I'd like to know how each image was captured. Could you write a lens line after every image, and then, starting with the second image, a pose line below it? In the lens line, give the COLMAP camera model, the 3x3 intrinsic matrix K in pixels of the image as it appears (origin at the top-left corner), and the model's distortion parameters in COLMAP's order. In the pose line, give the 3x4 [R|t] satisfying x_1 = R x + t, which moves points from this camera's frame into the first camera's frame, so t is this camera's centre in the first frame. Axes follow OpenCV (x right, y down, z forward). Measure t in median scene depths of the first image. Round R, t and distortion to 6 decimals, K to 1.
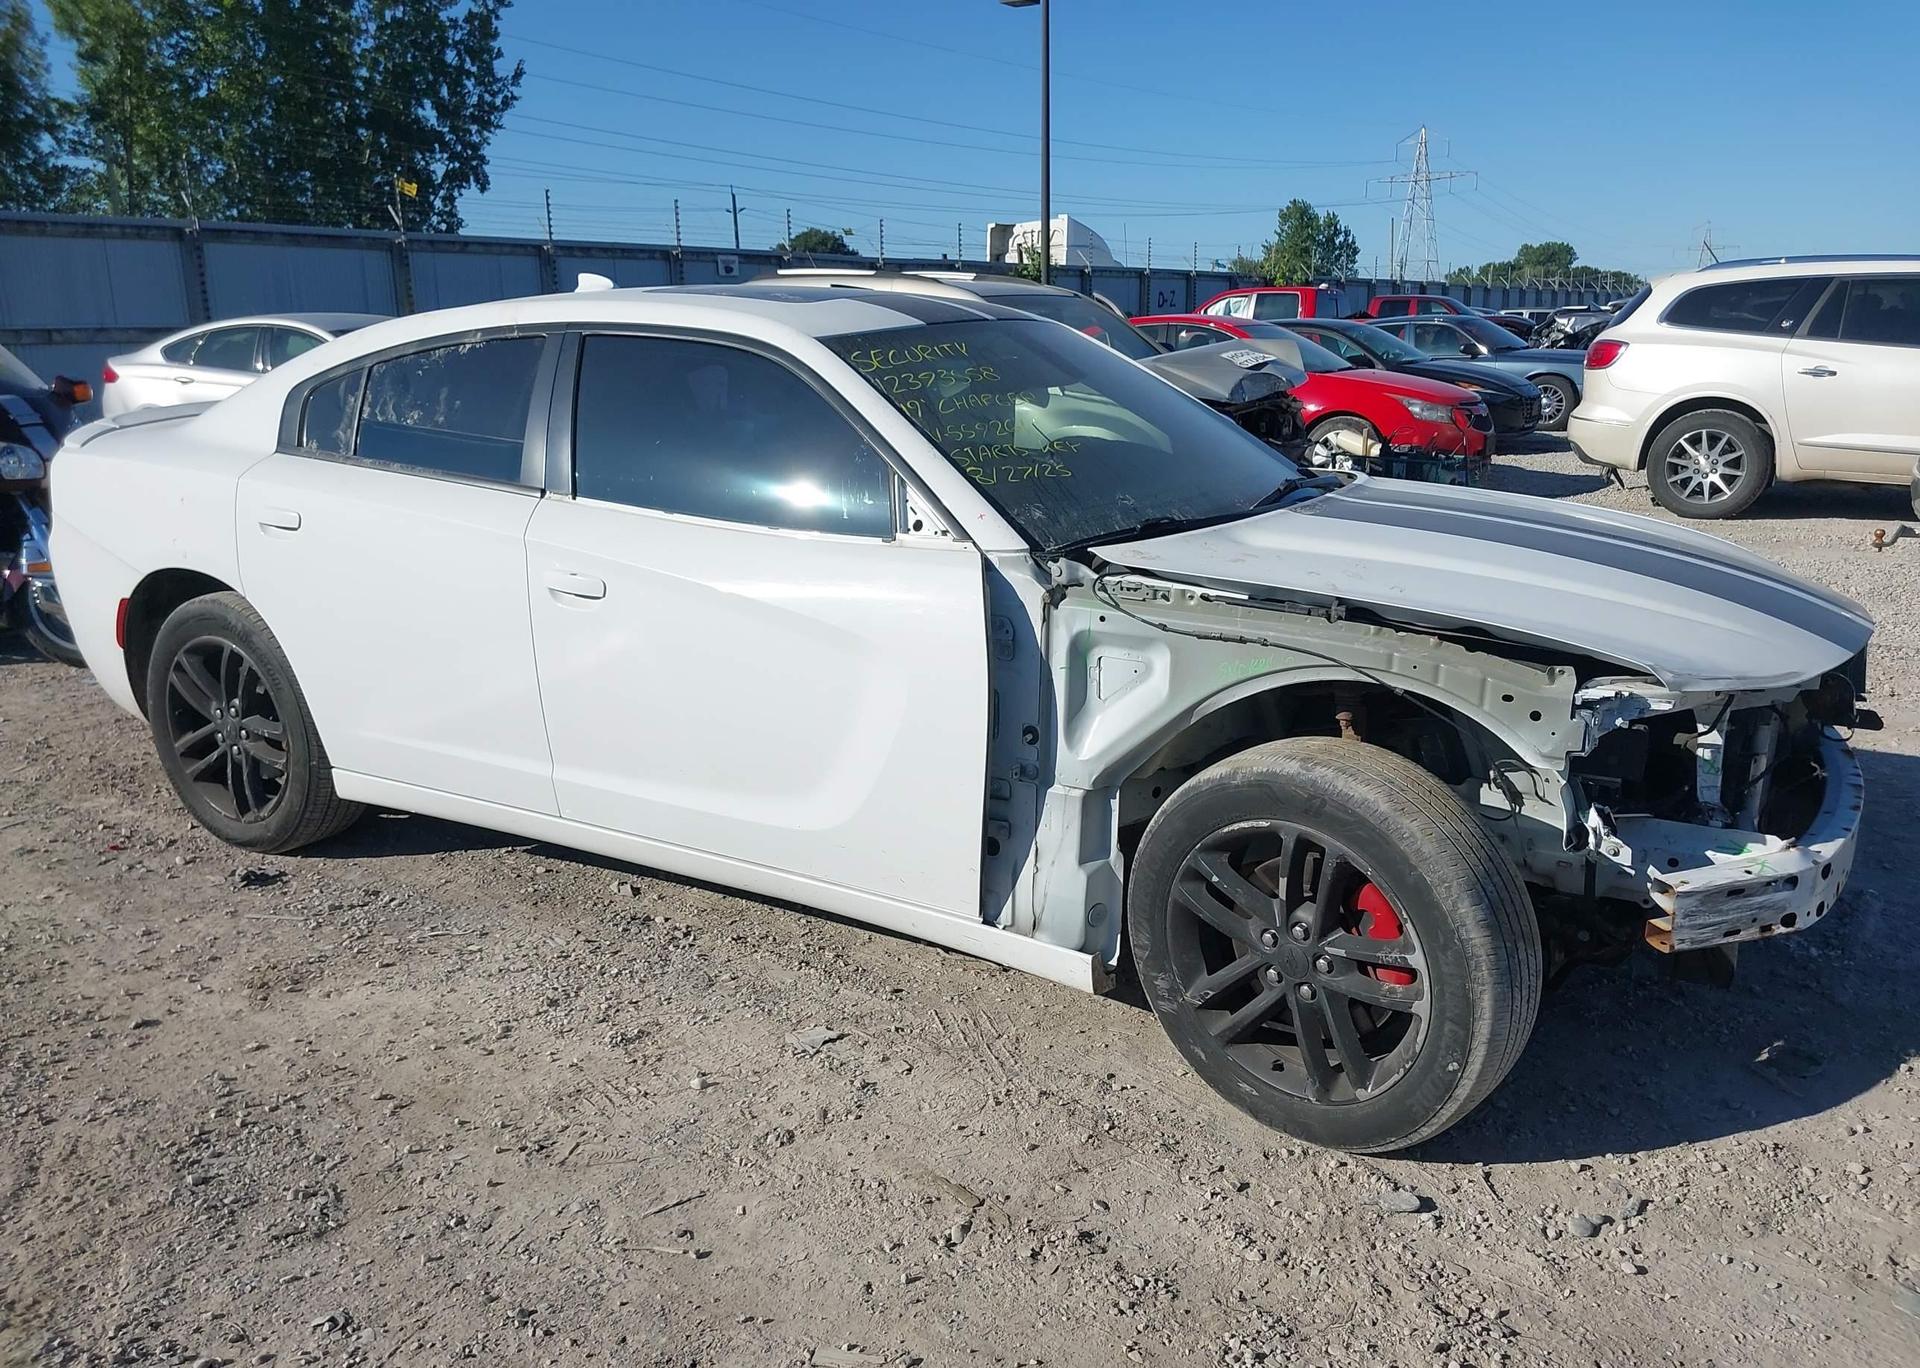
lens RADIAL K [[1535.7, 0, 962.5], [0, 1535.7, 692.0], [0, 0, 1]] dist [0.027551, -0.021424]
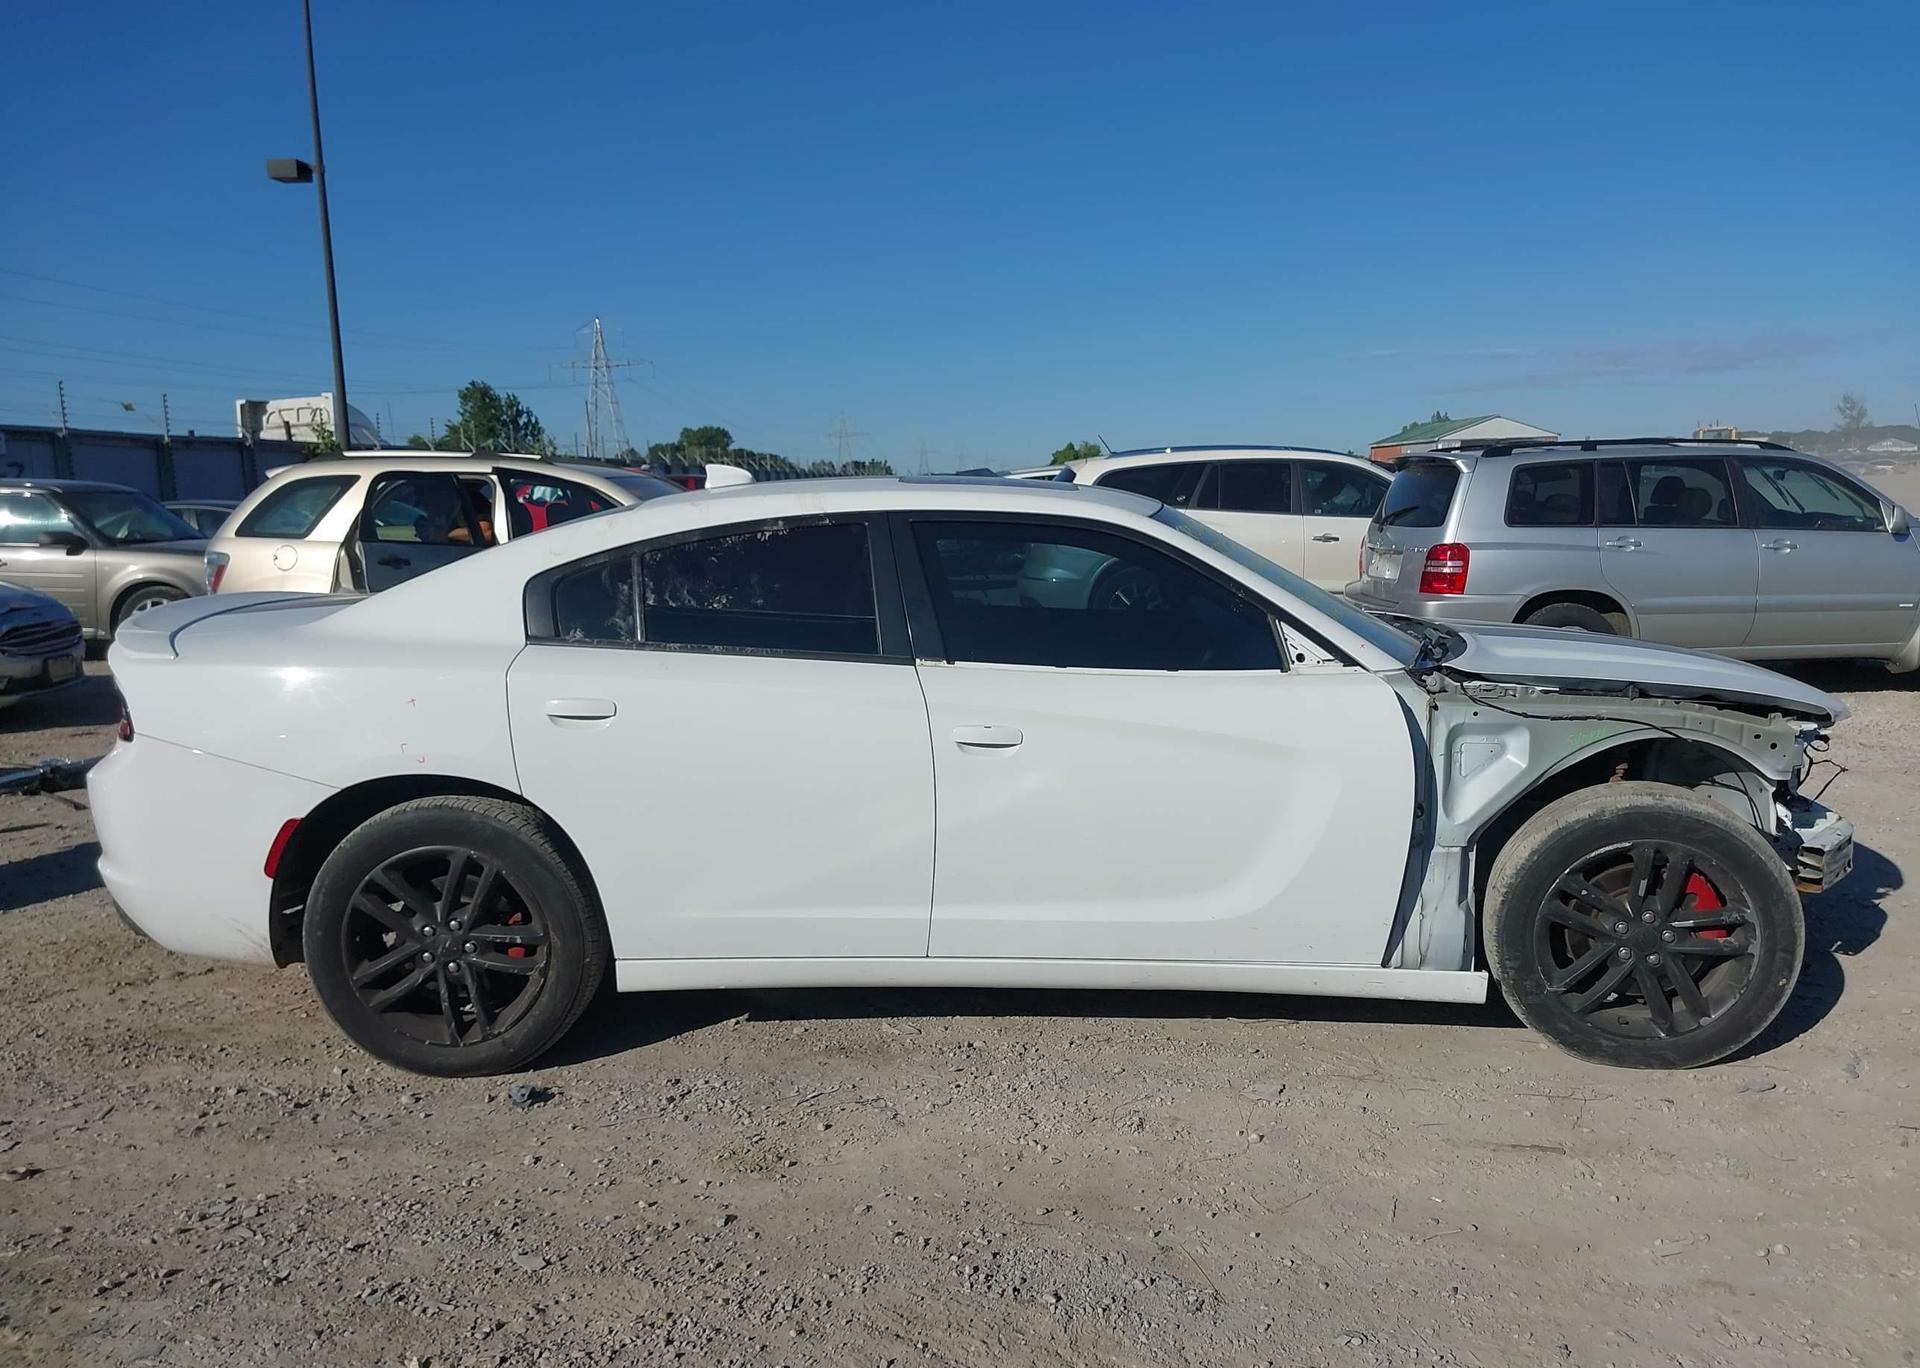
lens RADIAL K [[1535.7, 0, 949.5], [0, 1535.7, 686.8], [0, 0, 1]] dist [0.027551, -0.021424]
pose [[0.866741, -0.075091, 0.493073, -0.727173], [0.130601, 0.988277, -0.079068, -0.018149], [-0.481355, 0.132927, 0.866388, 0.033197]]
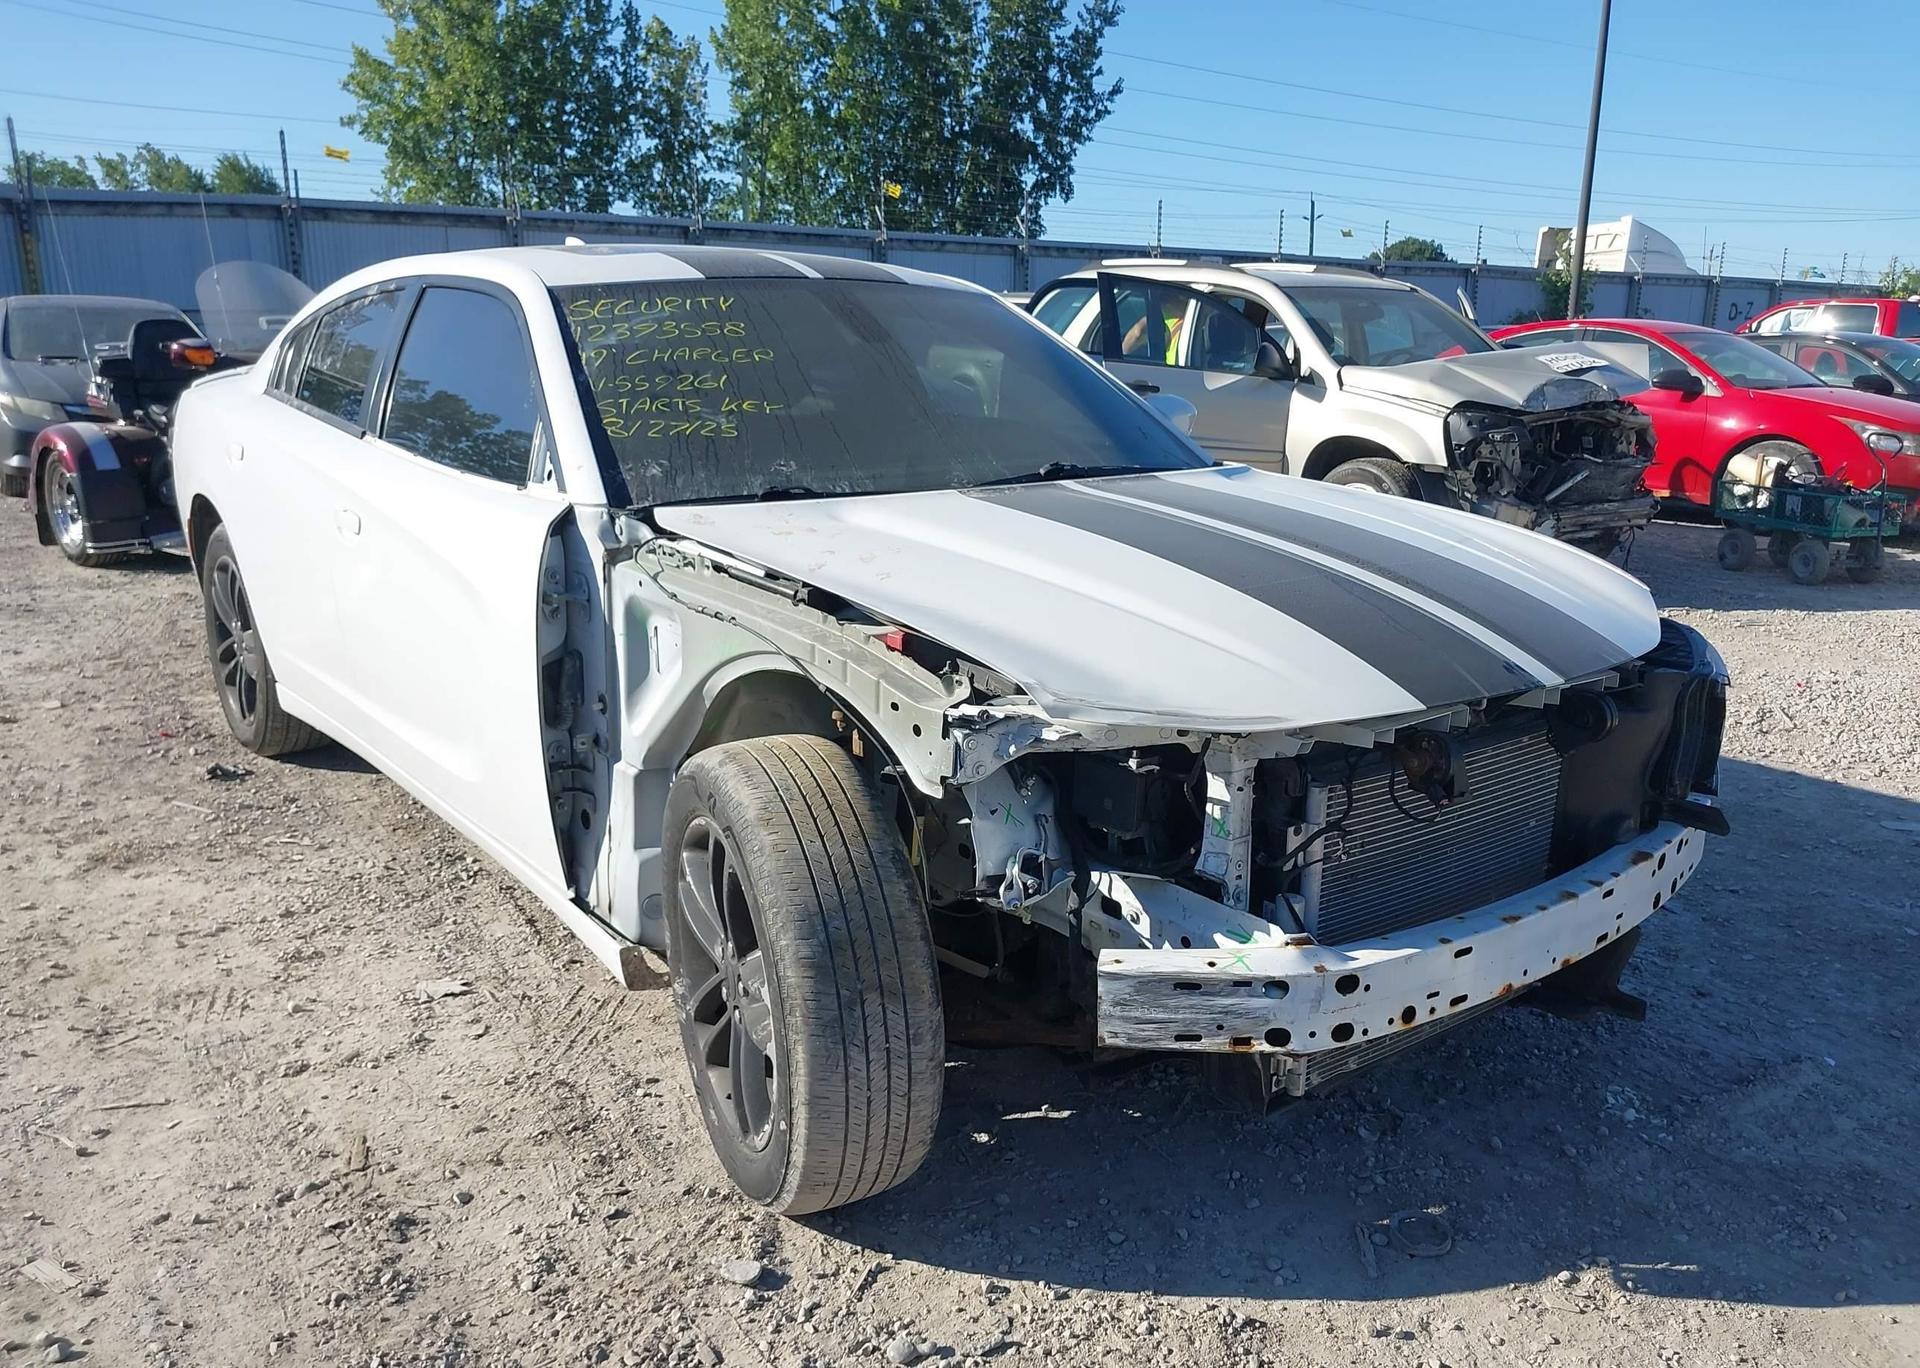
lens RADIAL K [[1535.7, 0, 982.0], [0, 1535.7, 683.4], [0, 0, 1]] dist [0.027551, -0.021424]
pose [[0.930777, 0.105459, -0.350047, 0.458884], [-0.109489, 0.993953, 0.008316, -0.013704], [0.348807, 0.030587, 0.936695, 0.152160]]
